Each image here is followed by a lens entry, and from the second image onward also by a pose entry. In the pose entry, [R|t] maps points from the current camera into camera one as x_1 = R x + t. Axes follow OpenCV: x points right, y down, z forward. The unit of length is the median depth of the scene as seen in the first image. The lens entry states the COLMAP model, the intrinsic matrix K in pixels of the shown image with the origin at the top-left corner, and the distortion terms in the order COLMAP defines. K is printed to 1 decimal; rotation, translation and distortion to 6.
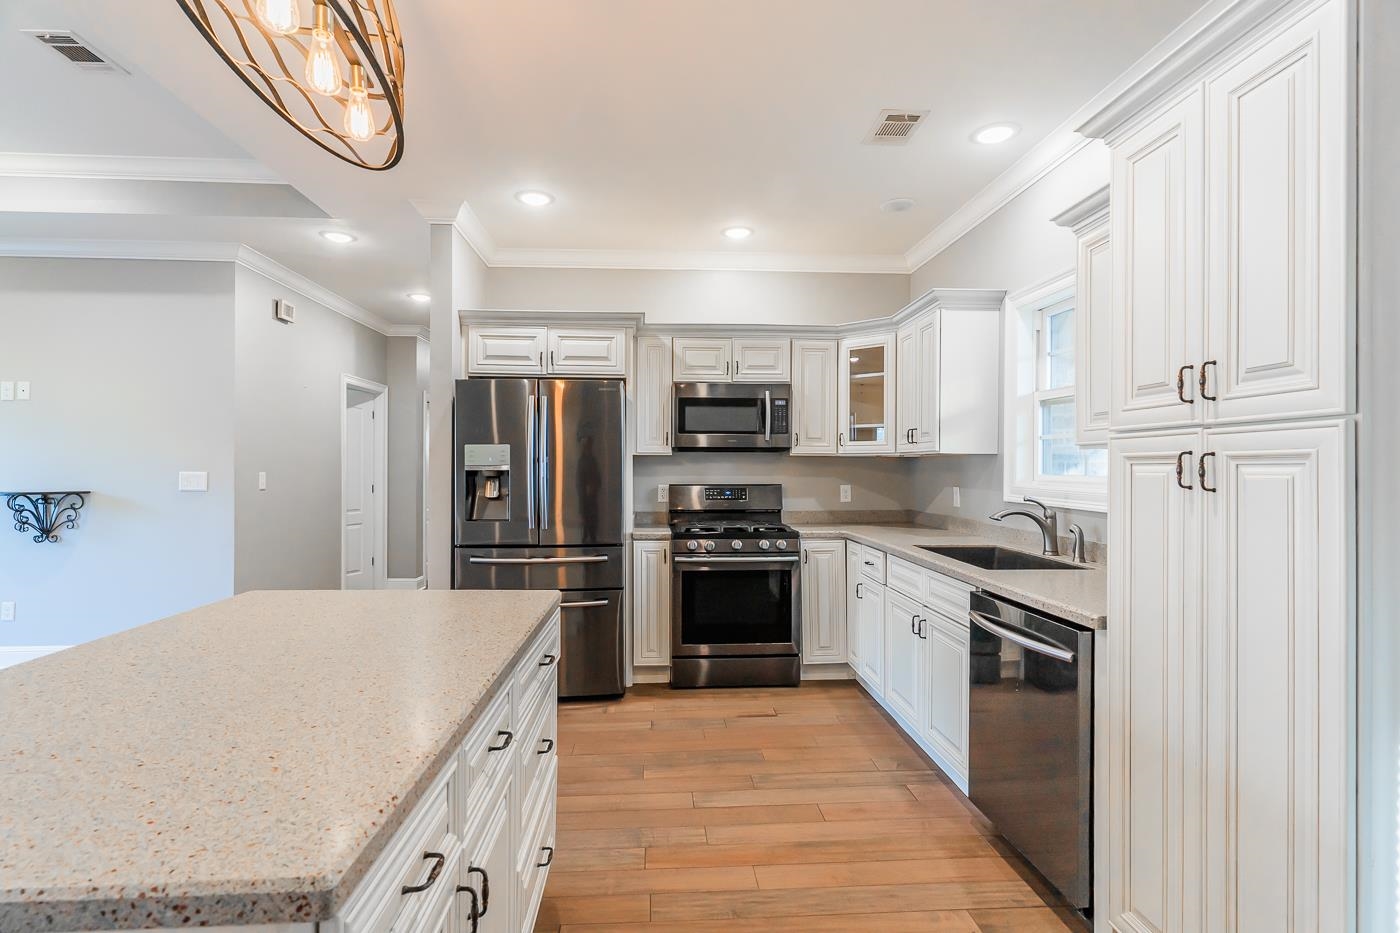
lens RADIAL K [[670.1, 0, 689.5], [0, 670.1, 468.3], [0, 0, 1]] dist [0.000717, 0.000220]
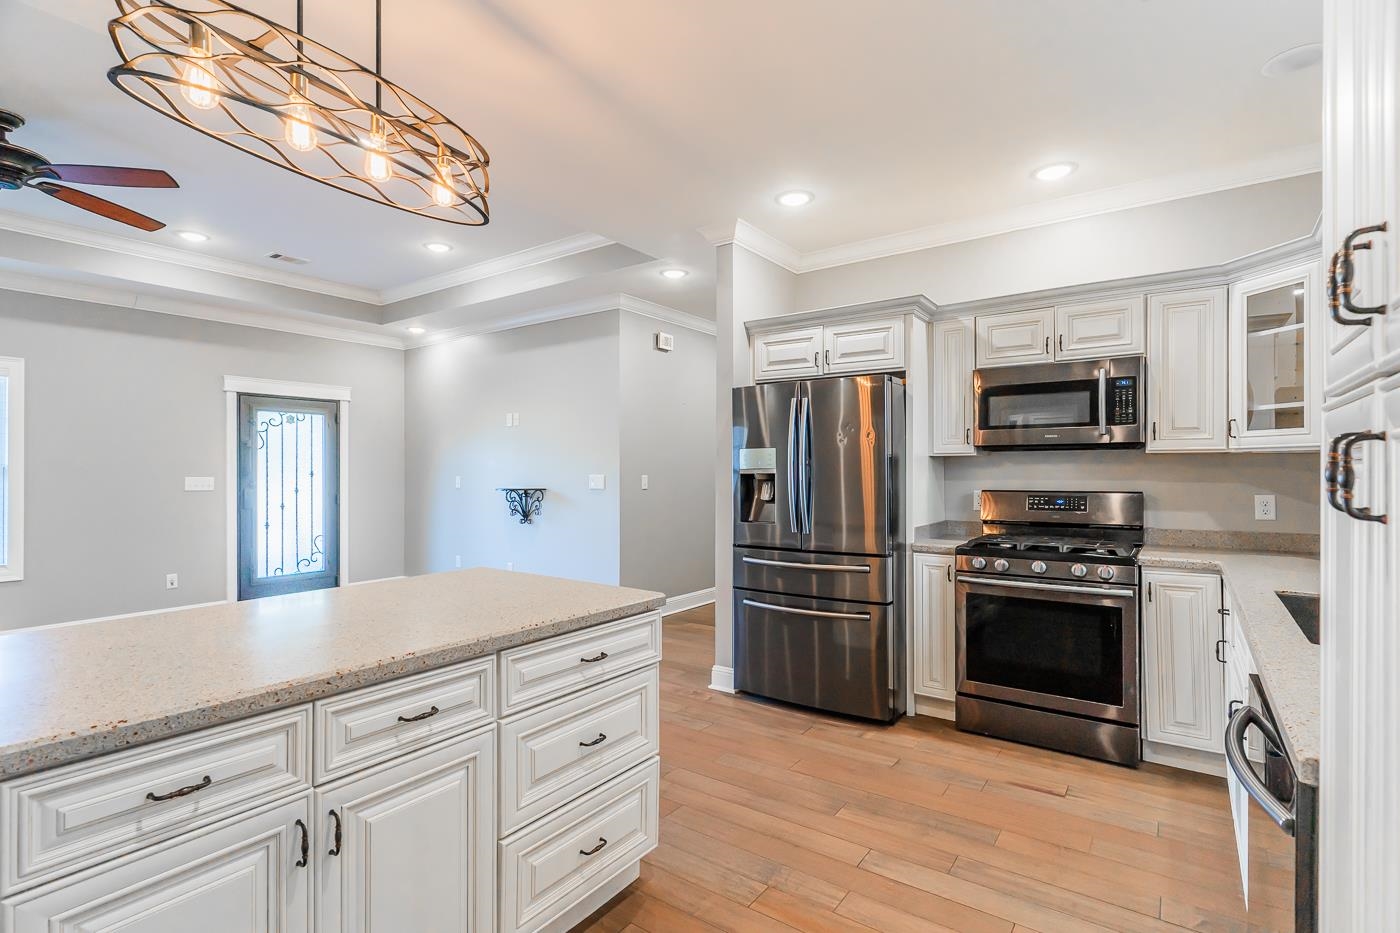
lens RADIAL K [[665.5, 0, 696.7], [0, 665.5, 469.6], [0, 0, 1]] dist [0.001808, 0.000411]
pose [[0.778247, -0.004190, -0.627944, 0.242808], [0.002685, 0.999991, -0.003345, 0.000158], [0.627952, 0.000917, 0.778251, 0.130061]]
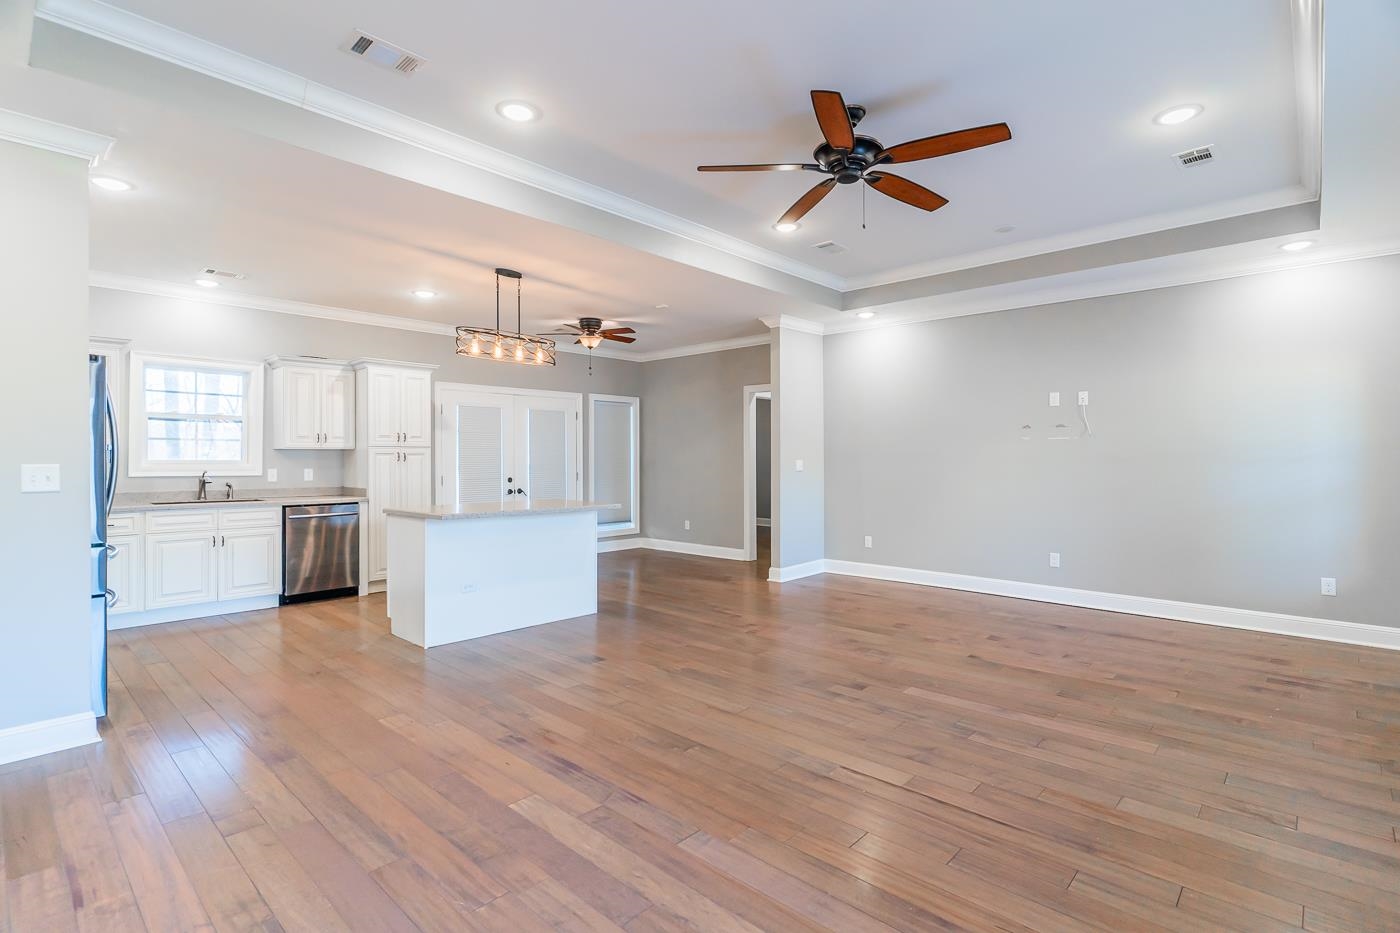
lens RADIAL K [[682.7, 0, 714.5], [0, 682.7, 463.3], [0, 0, 1]] dist [0.003146, 0.000475]
pose [[-0.702539, -0.007946, 0.711601, -1.406142], [-0.000238, 0.999940, 0.010931, -0.001218], [-0.711645, 0.007511, -0.702499, 0.958975]]
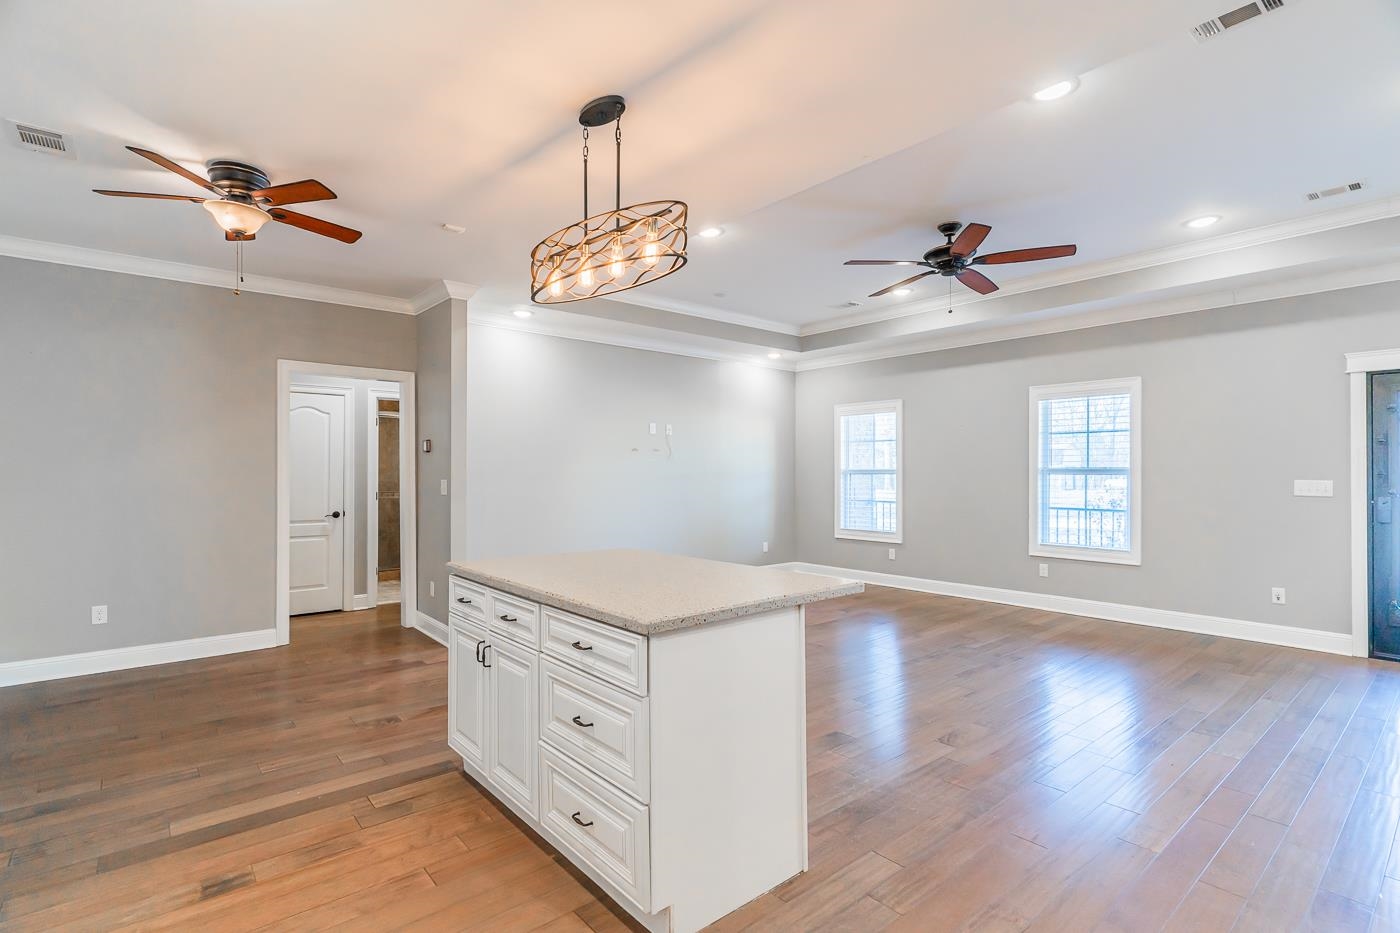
lens RADIAL K [[665.5, 0, 696.7], [0, 665.5, 469.6], [0, 0, 1]] dist [0.001808, 0.000411]
pose [[-0.793829, -0.004410, -0.608125, 0.139557], [-0.001346, 0.999984, -0.005495, -0.002942], [0.608140, -0.003543, -0.793822, 0.880669]]
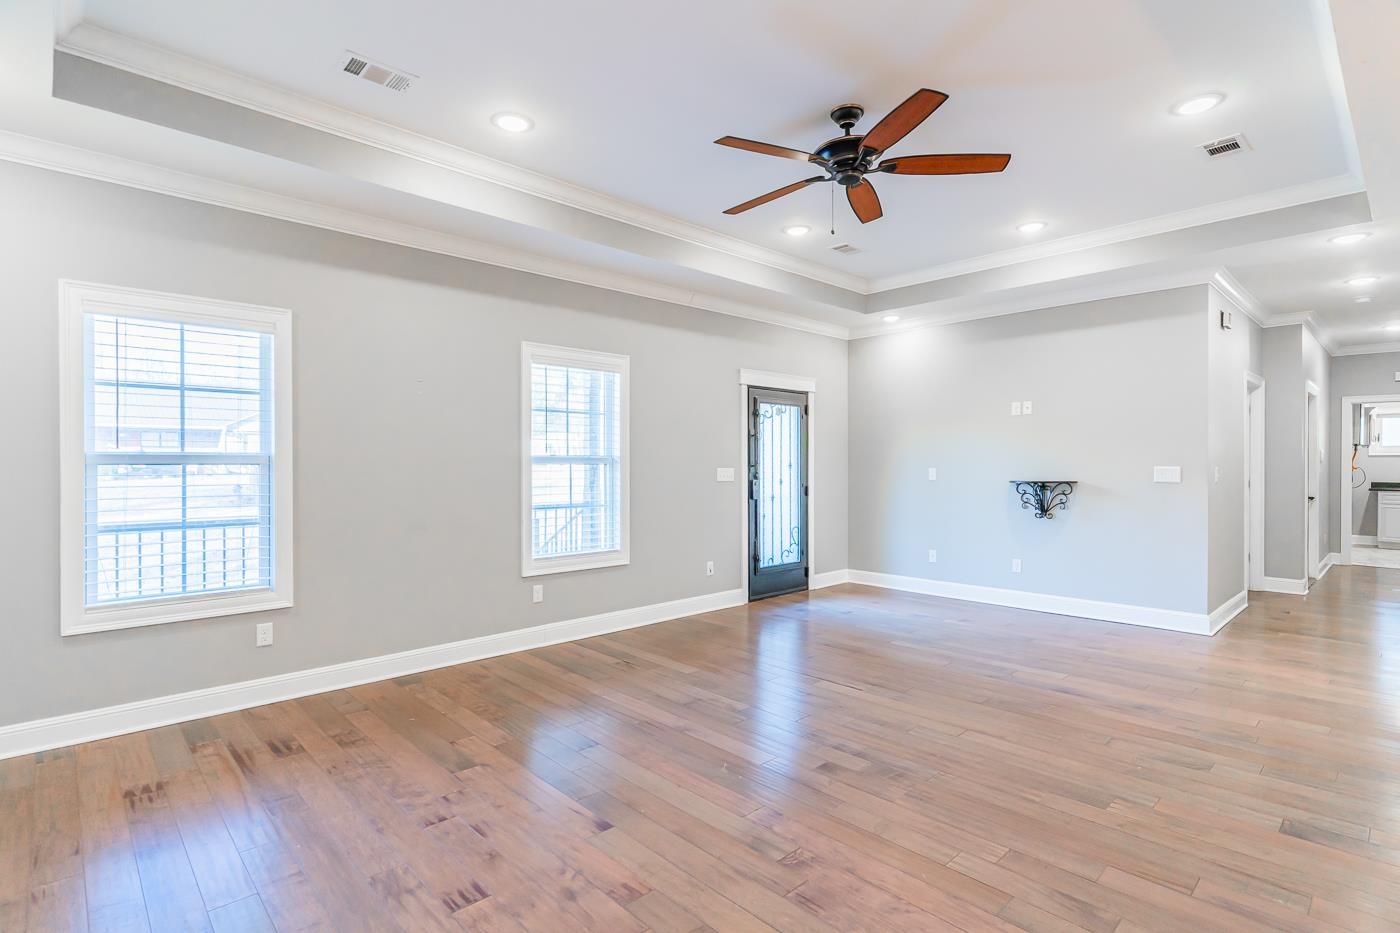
lens RADIAL K [[682.7, 0, 714.5], [0, 682.7, 463.3], [0, 0, 1]] dist [0.003146, 0.000475]
pose [[0.652156, -0.001983, -0.758082, -0.378494], [0.001259, 0.999998, -0.001532, 0.000013], [0.758083, 0.000045, 0.652158, -0.447023]]
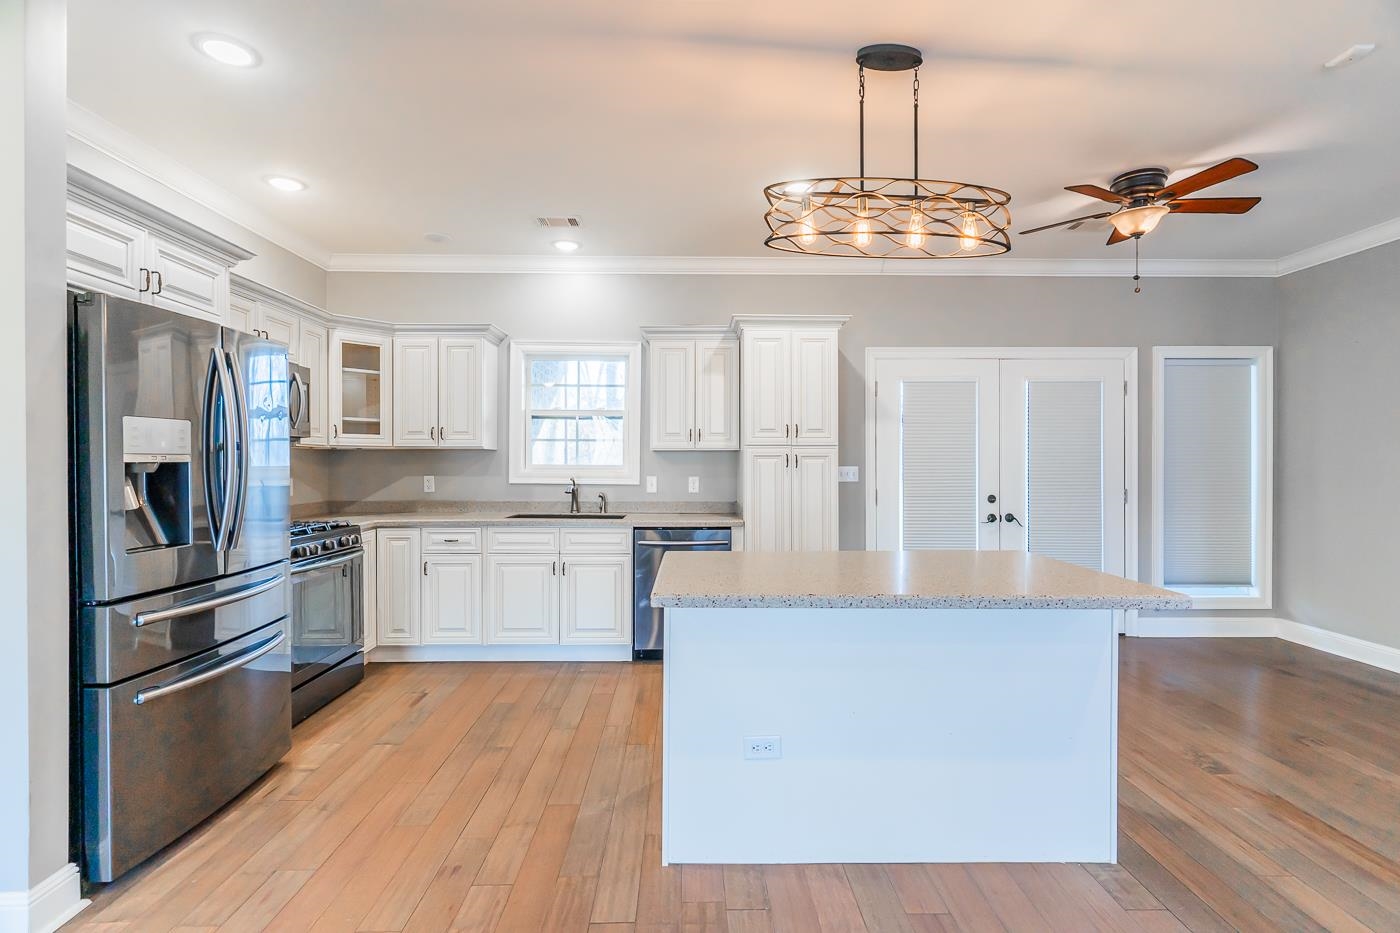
lens RADIAL K [[674.0, 0, 692.9], [0, 674.0, 466.9], [0, 0, 1]] dist [0.004428, 0.000309]
pose [[0.045579, -0.007809, 0.998930, -0.788480], [0.000521, 0.999969, 0.007793, 0.002506], [-0.998961, 0.000165, 0.045582, 0.456678]]
